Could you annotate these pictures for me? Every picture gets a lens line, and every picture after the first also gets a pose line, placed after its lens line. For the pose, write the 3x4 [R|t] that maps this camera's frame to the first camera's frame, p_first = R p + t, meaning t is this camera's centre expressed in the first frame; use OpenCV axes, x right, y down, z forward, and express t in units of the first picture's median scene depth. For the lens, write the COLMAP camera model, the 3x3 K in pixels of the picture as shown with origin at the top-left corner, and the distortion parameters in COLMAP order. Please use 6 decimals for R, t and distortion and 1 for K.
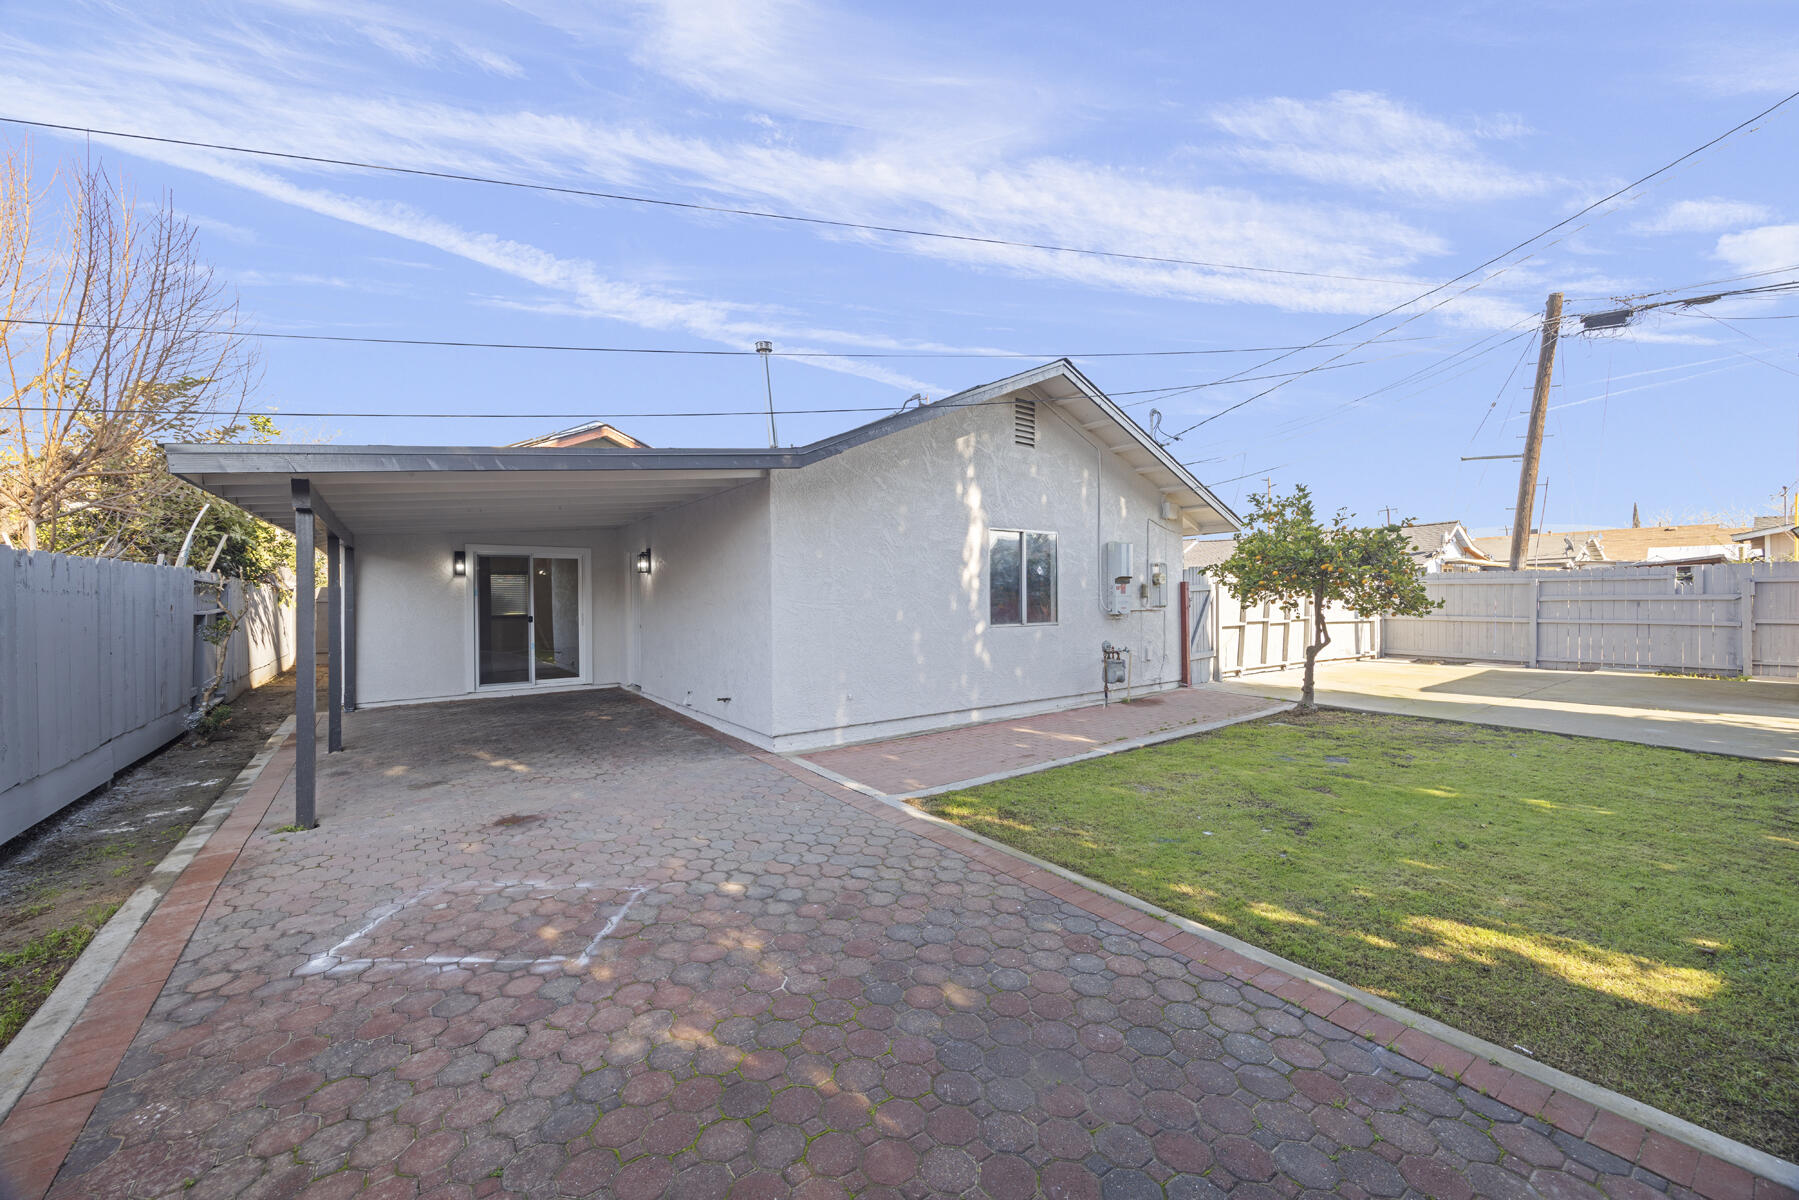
lens RADIAL K [[695.4, 0, 899.0], [0, 695.4, 602.5], [0, 0, 1]] dist [-0.002241, 0.000431]
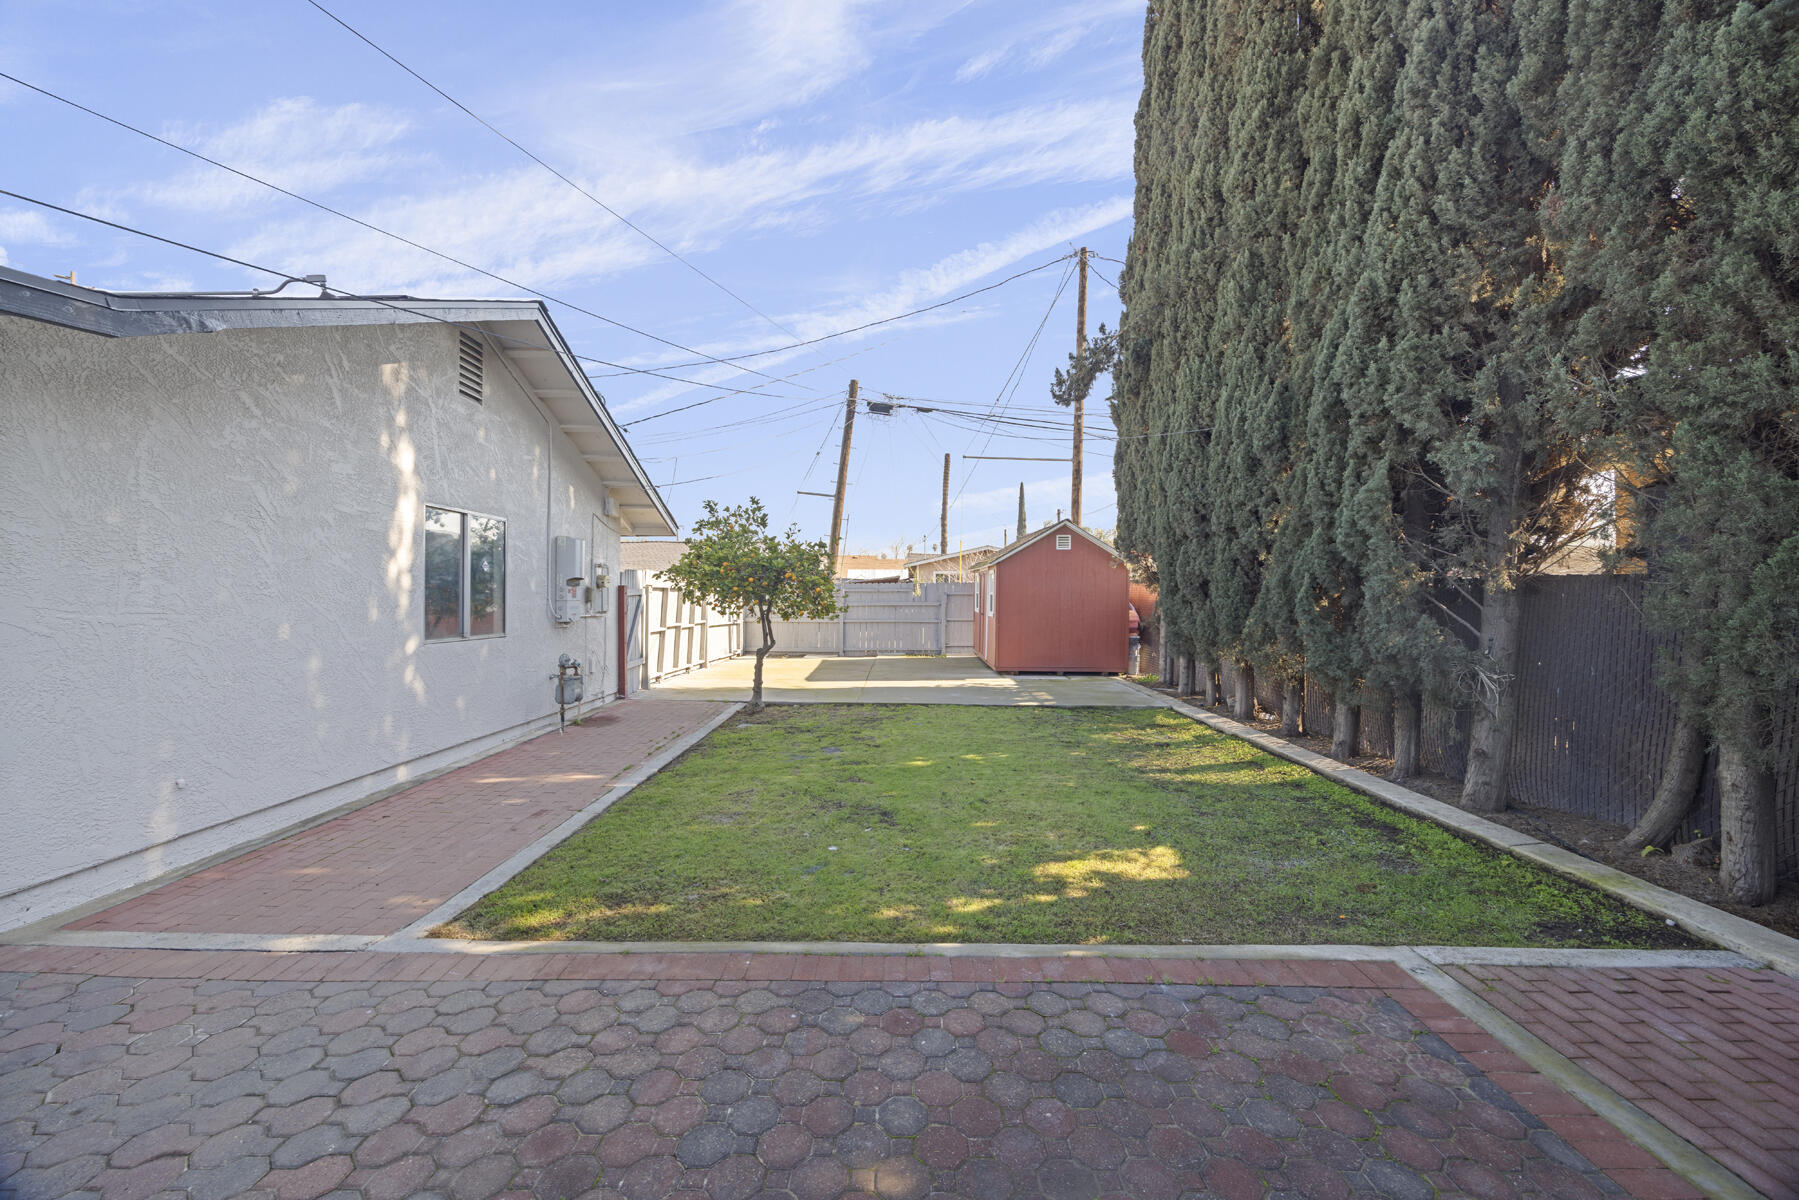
lens RADIAL K [[695.4, 0, 900.2], [0, 695.4, 600.7], [0, 0, 1]] dist [-0.002241, 0.000431]
pose [[0.584024, 0.006657, 0.811709, -0.176050], [-0.000236, 0.999968, -0.008031, -0.002945], [-0.811736, 0.004499, 0.584007, 0.217121]]
